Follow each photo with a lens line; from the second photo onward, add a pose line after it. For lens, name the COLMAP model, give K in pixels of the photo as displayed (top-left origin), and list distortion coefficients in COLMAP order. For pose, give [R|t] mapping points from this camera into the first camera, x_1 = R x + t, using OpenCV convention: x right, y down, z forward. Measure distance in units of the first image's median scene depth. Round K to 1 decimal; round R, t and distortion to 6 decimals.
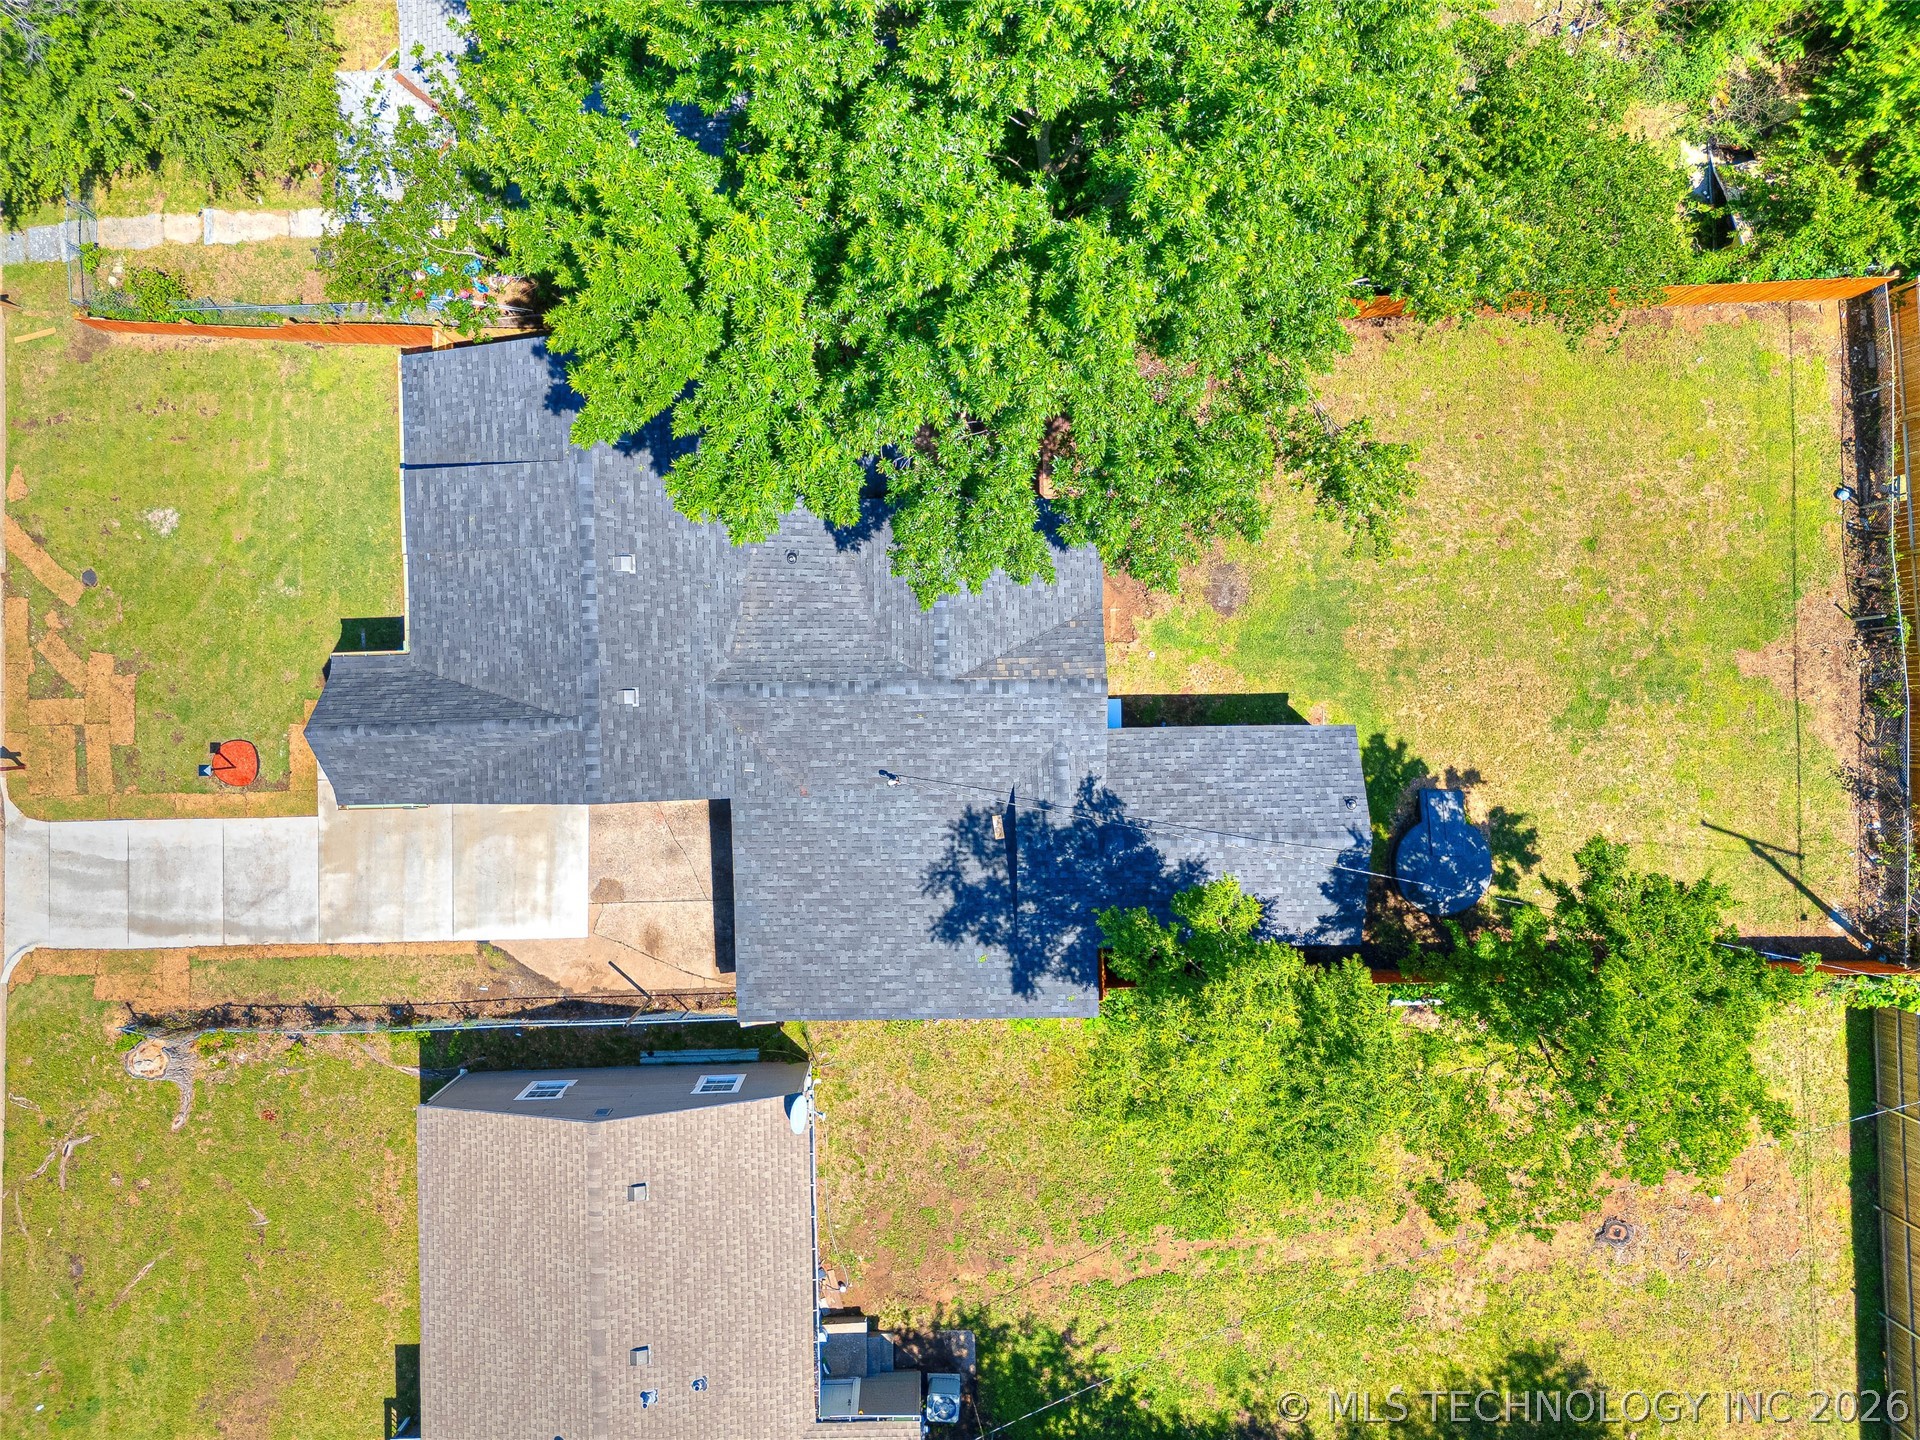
lens RADIAL K [[1528.3, 0, 960.0], [0, 1528.3, 720.0], [0, 0, 1]] dist [0.036458, -0.001843]
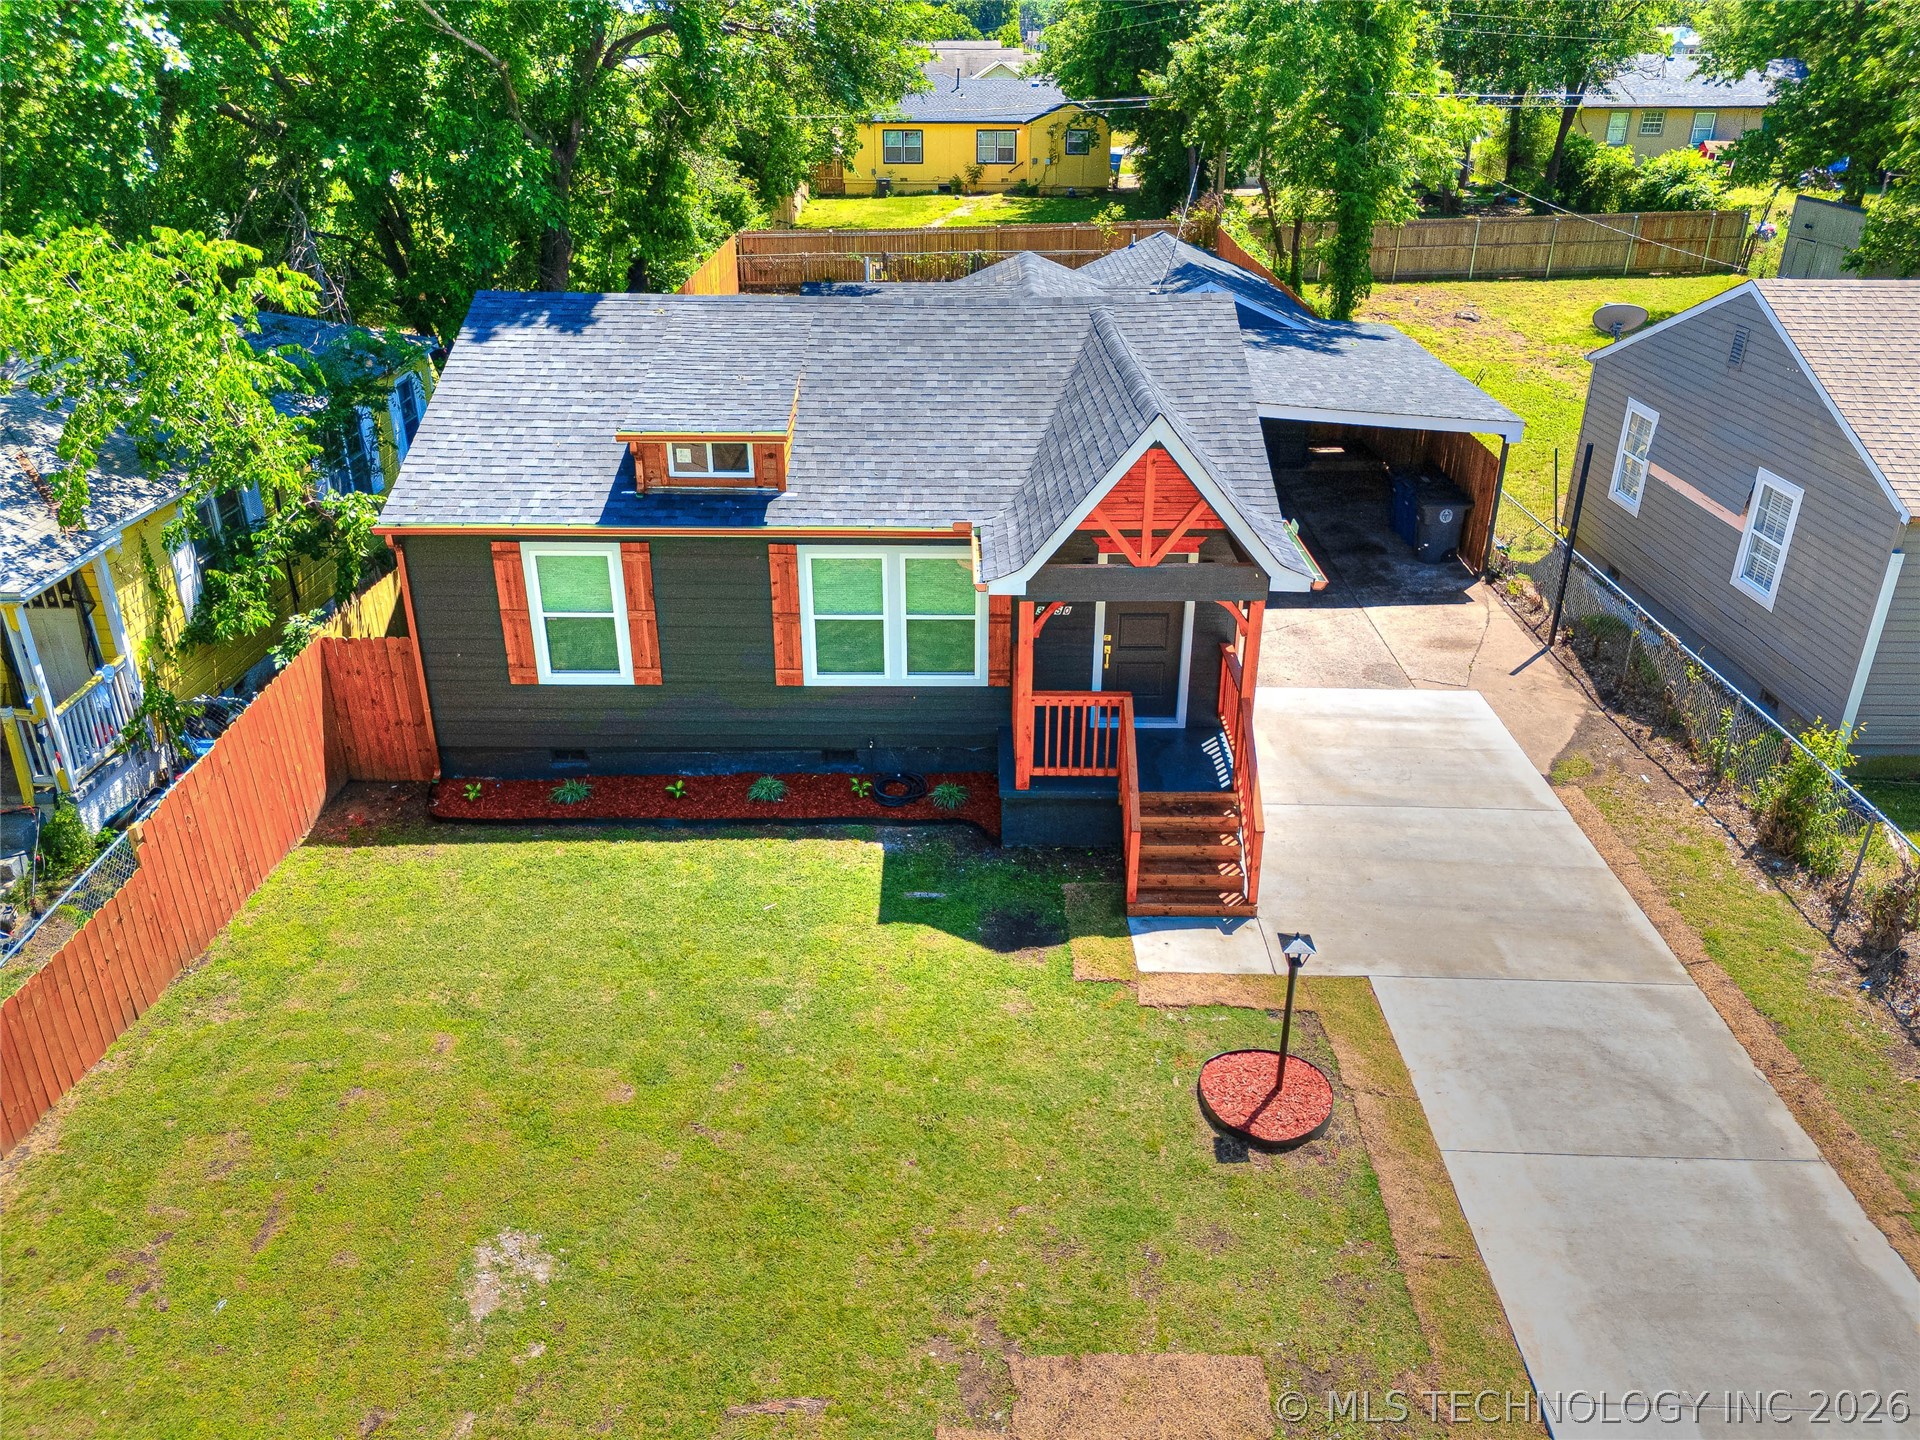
lens RADIAL K [[1409.9, 0, 960.0], [0, 1409.9, 720.0], [0, 0, 1]] dist [0.052885, -0.045472]
pose [[0.031871, -0.434809, 0.899958, -0.721234], [0.999491, 0.012421, -0.029395, -0.033032], [0.001603, 0.900437, 0.434984, 0.781508]]
